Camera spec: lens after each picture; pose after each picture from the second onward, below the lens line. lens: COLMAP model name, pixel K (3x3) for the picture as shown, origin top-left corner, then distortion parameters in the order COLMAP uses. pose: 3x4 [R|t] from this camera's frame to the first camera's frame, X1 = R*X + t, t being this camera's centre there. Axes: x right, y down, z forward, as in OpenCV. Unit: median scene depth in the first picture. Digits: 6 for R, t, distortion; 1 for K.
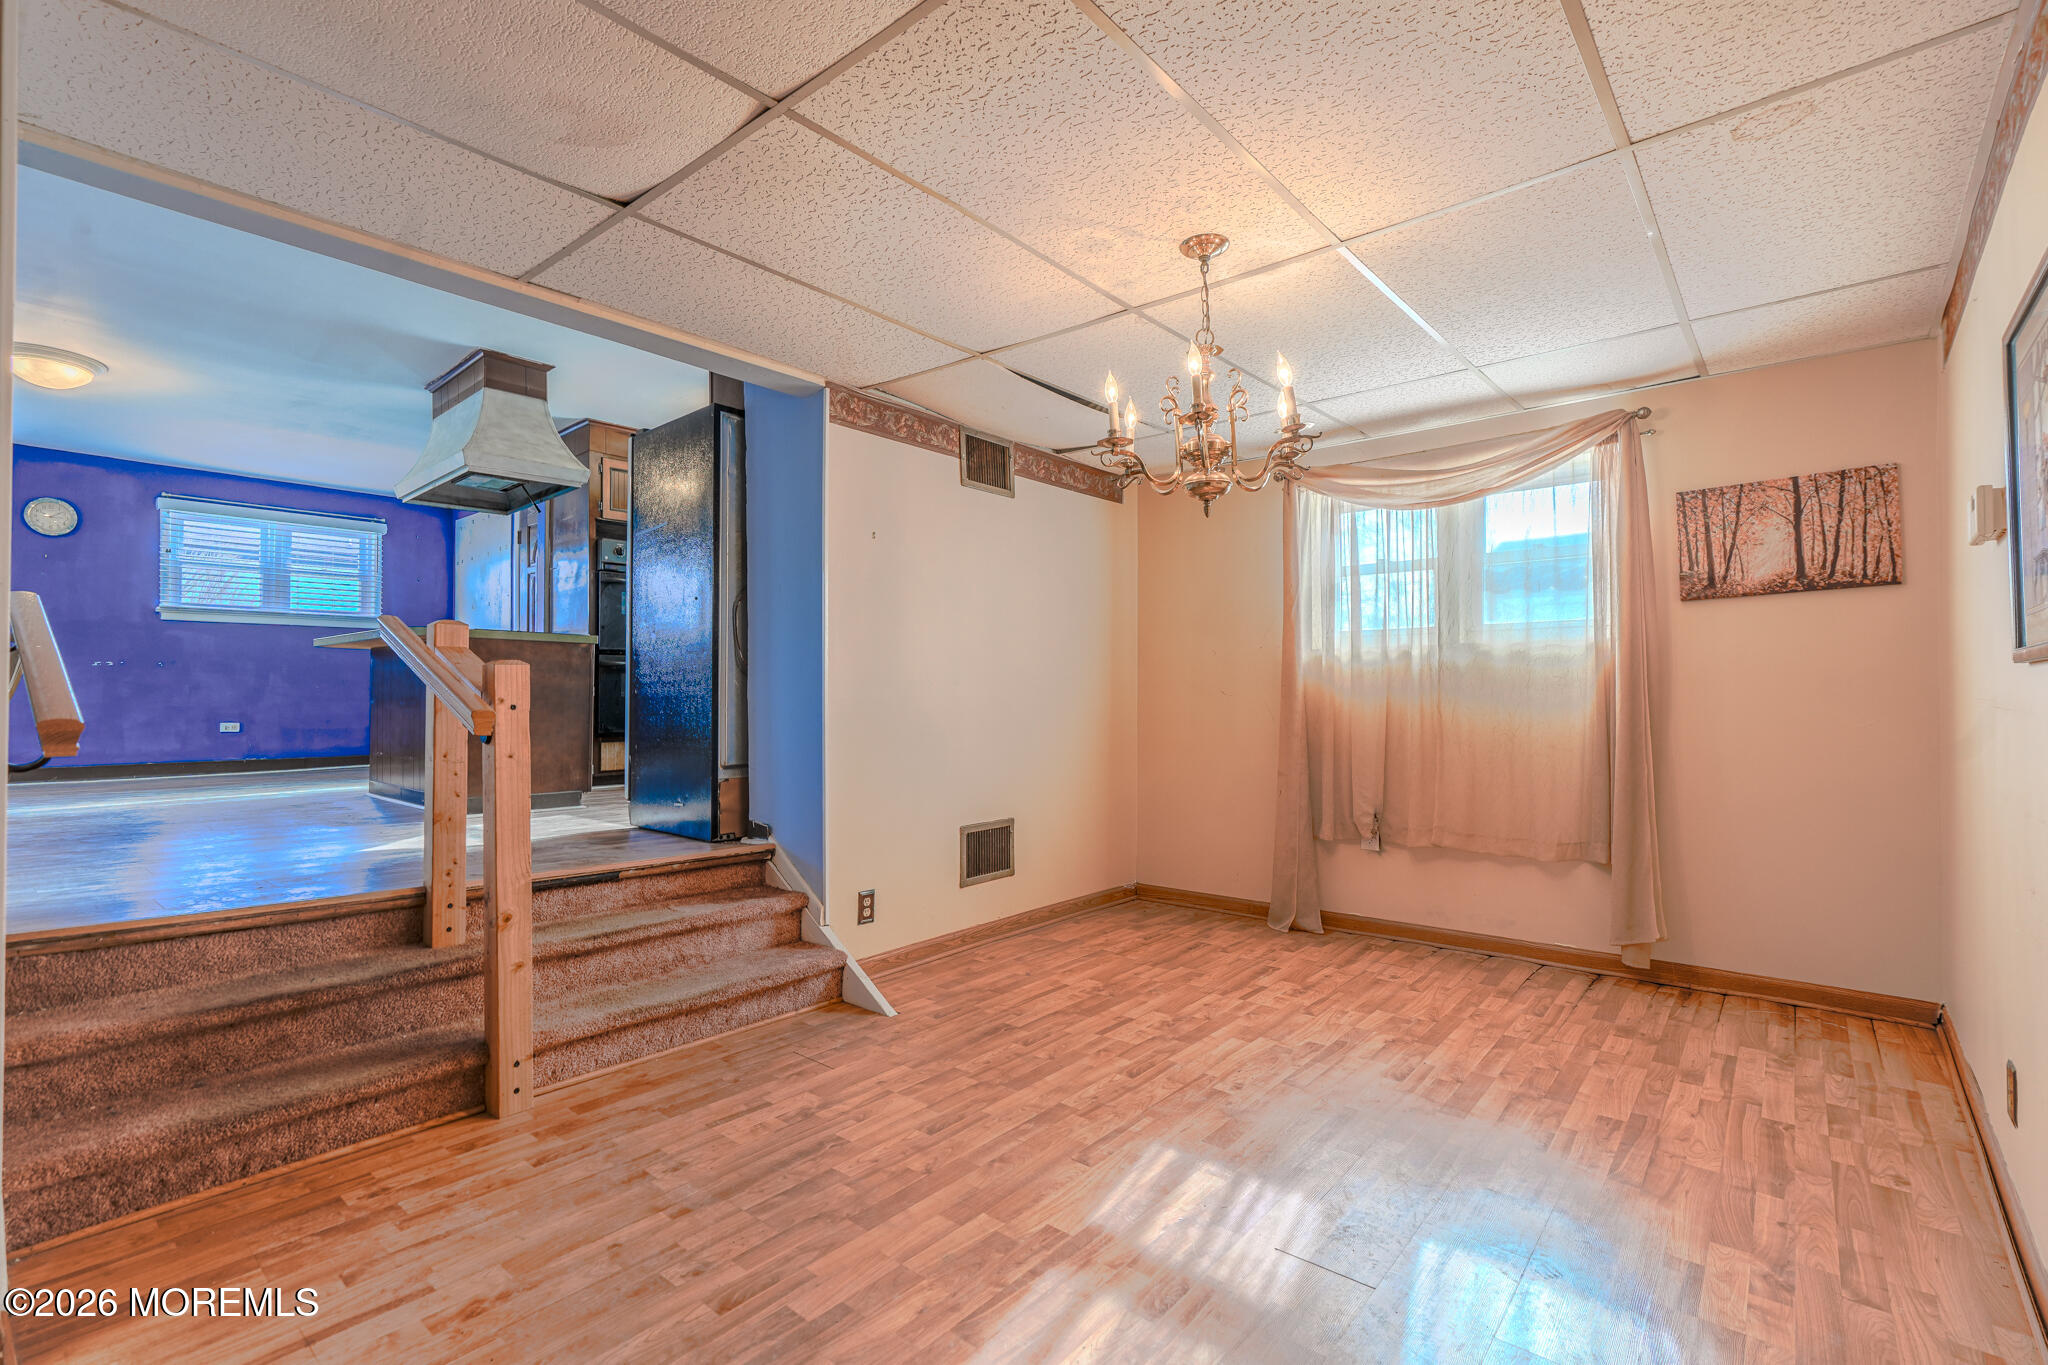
lens RADIAL K [[932.6, 0, 1019.8], [0, 932.6, 681.9], [0, 0, 1]] dist [-0.007627, 0.000622]
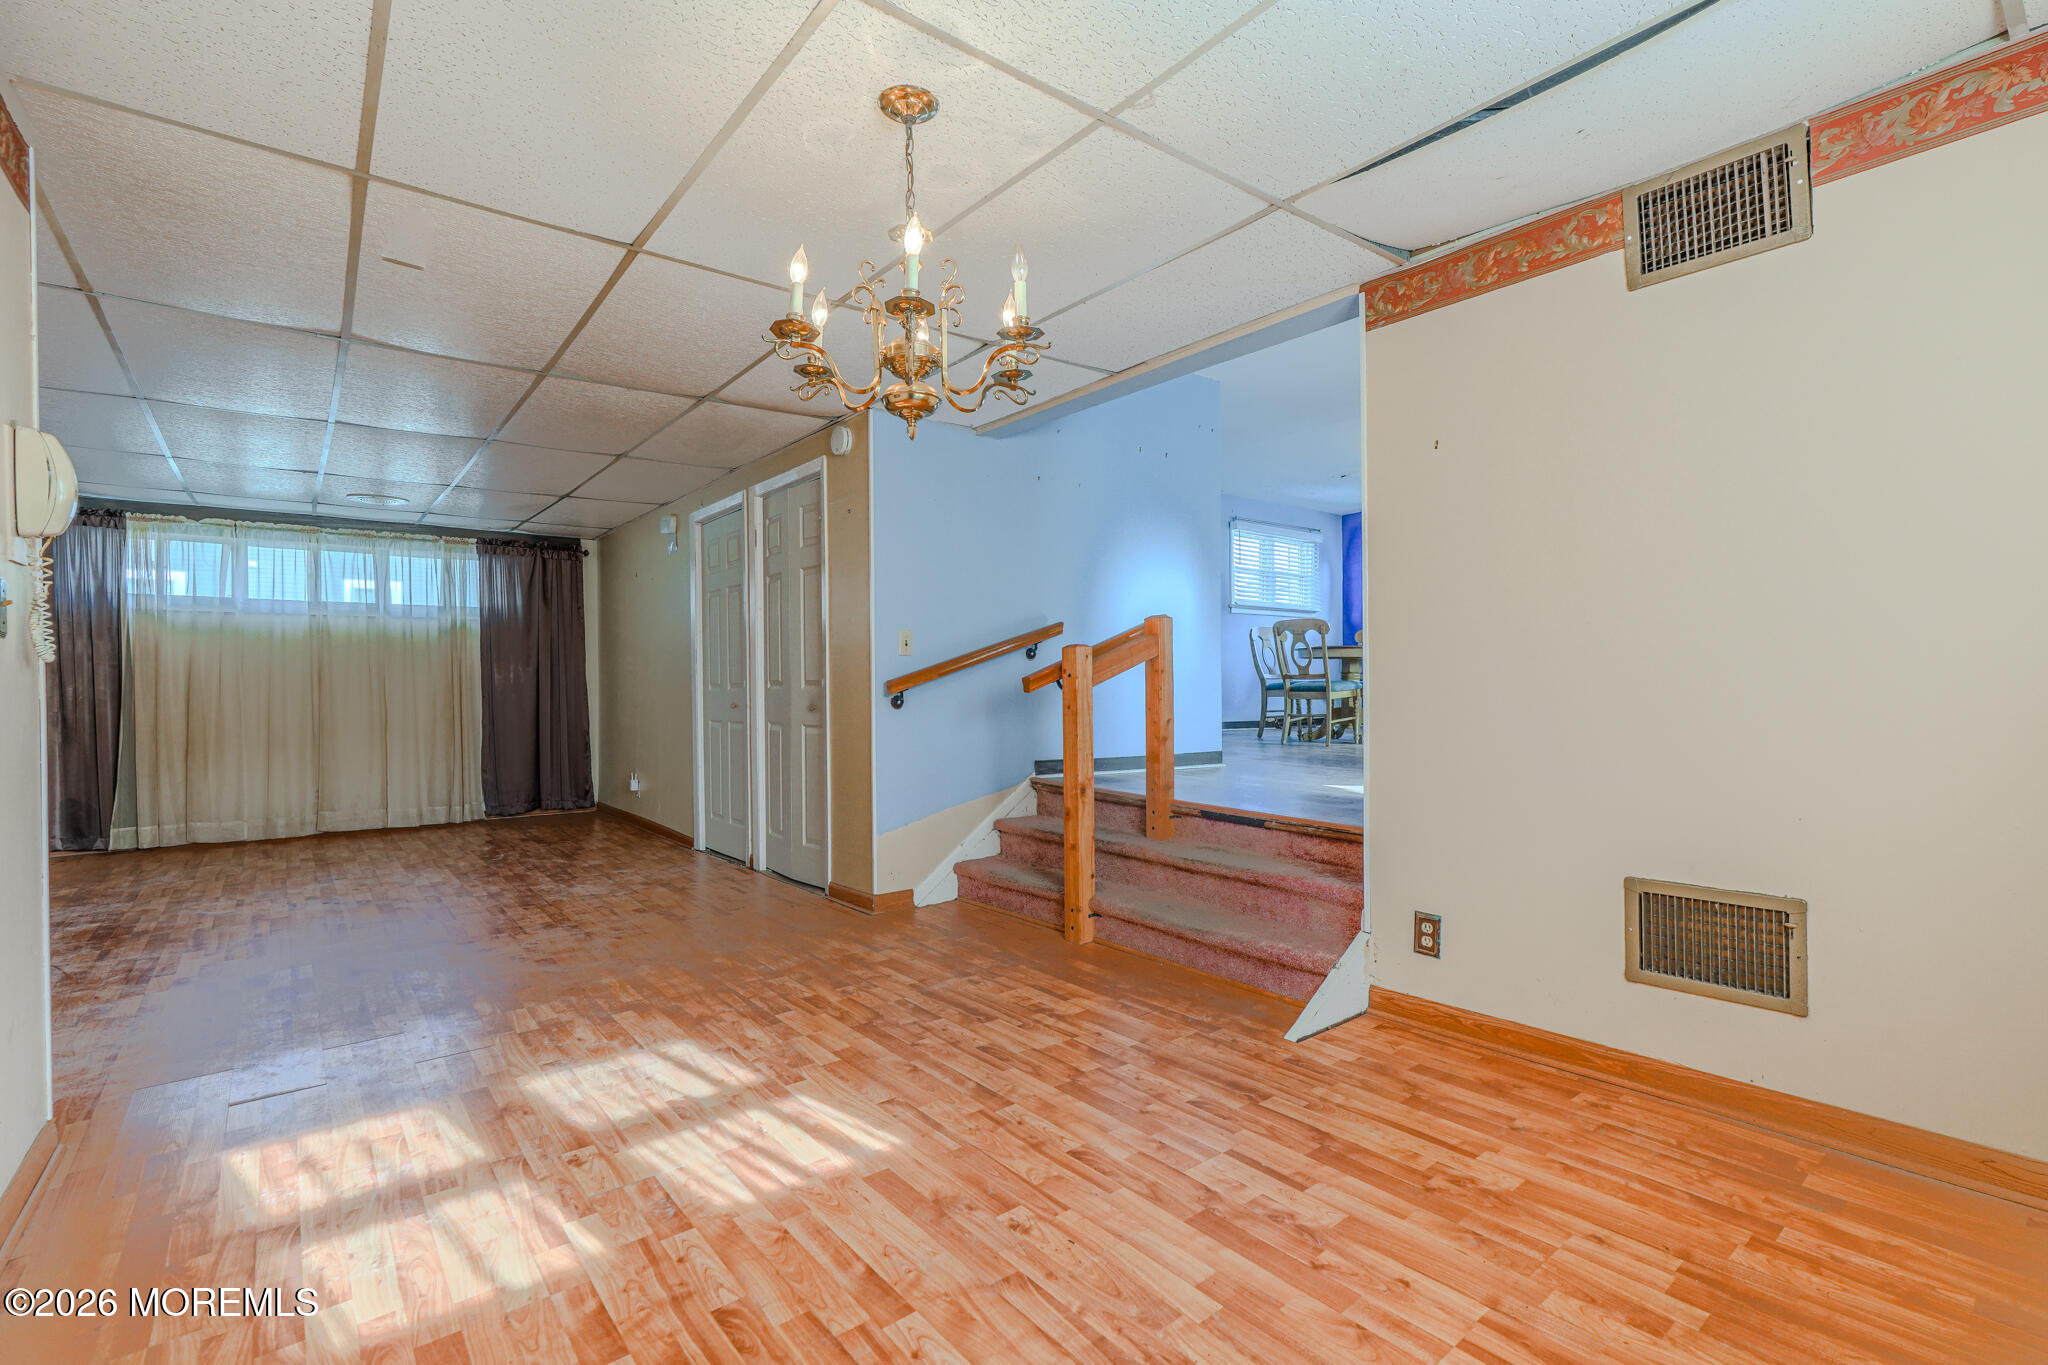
lens RADIAL K [[932.6, 0, 1019.8], [0, 932.6, 681.9], [0, 0, 1]] dist [-0.007627, 0.000622]
pose [[-0.197550, 0.007621, -0.980263, 0.769295], [0.030855, 0.999523, 0.001552, 0.025304], [0.979807, -0.029939, -0.197691, 0.974898]]
